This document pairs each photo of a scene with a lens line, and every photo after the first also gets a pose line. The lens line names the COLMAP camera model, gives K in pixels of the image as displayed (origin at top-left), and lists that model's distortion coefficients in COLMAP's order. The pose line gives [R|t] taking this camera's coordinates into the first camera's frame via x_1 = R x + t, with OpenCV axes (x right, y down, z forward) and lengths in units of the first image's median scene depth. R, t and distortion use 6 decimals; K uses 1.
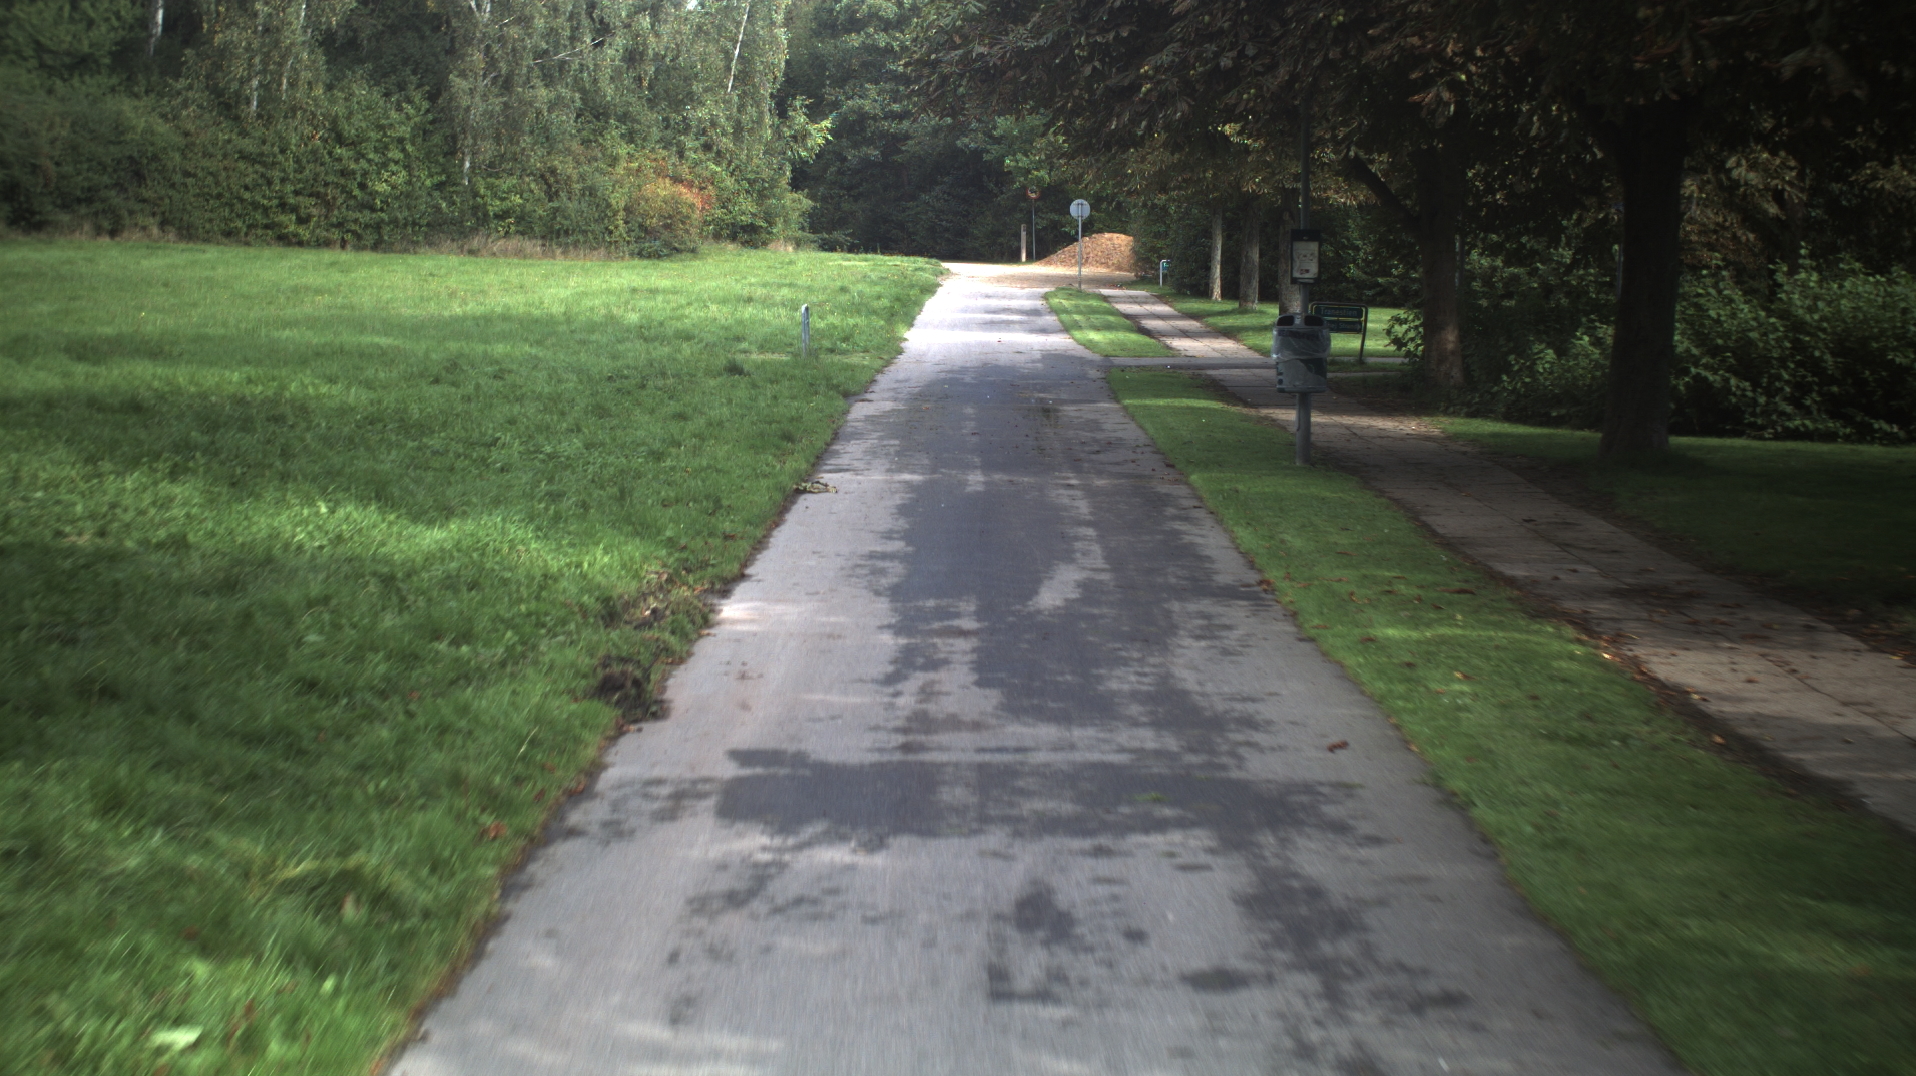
lens RADIAL K [[3445.1, 0, 958.0], [0, 3445.1, 538.0], [0, 0, 1]] dist [-0.304162, 0.511679]
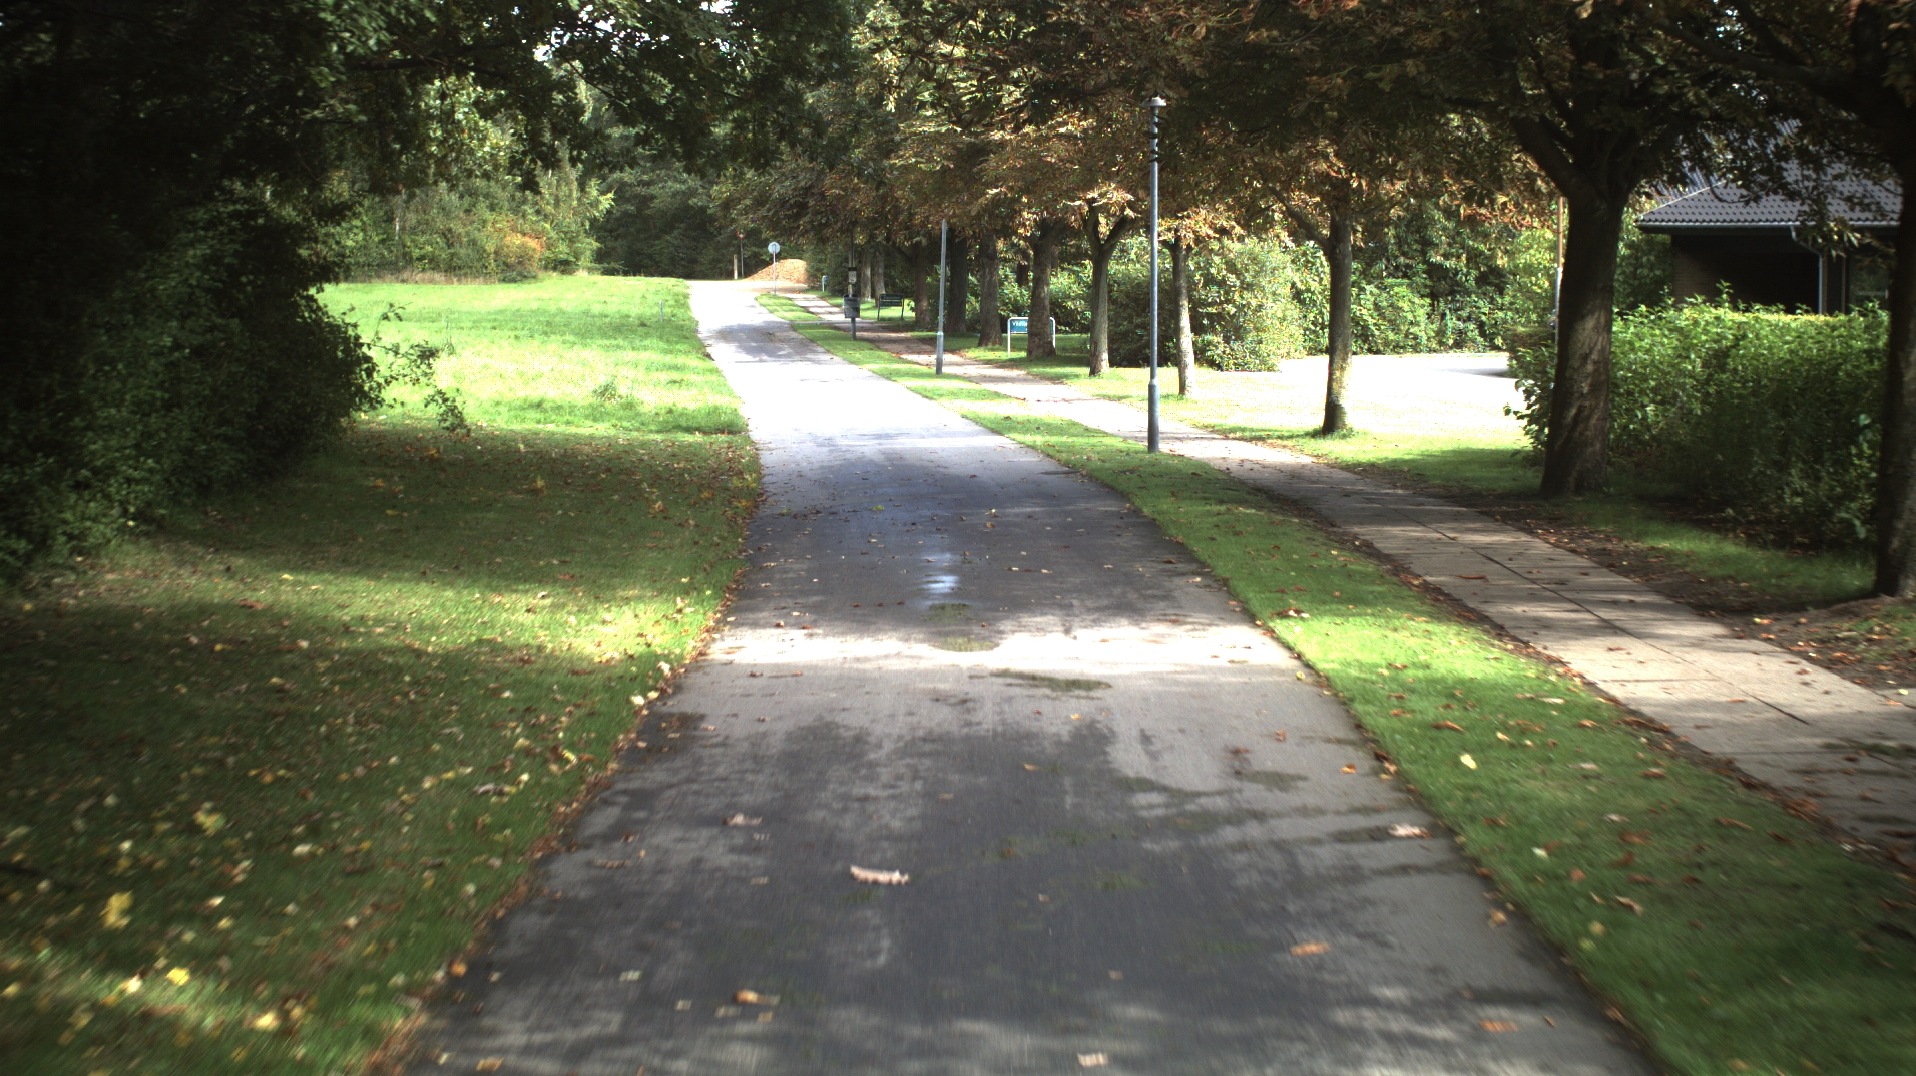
lens RADIAL K [[3445.1, 0, 958.0], [0, 3445.1, 538.0], [0, 0, 1]] dist [-0.304162, 0.511679]
pose [[0.995537, -0.028569, 0.089947, -0.028700], [0.028940, 0.999577, -0.002818, 0.051772], [-0.089828, 0.005409, 0.995943, -0.653981]]
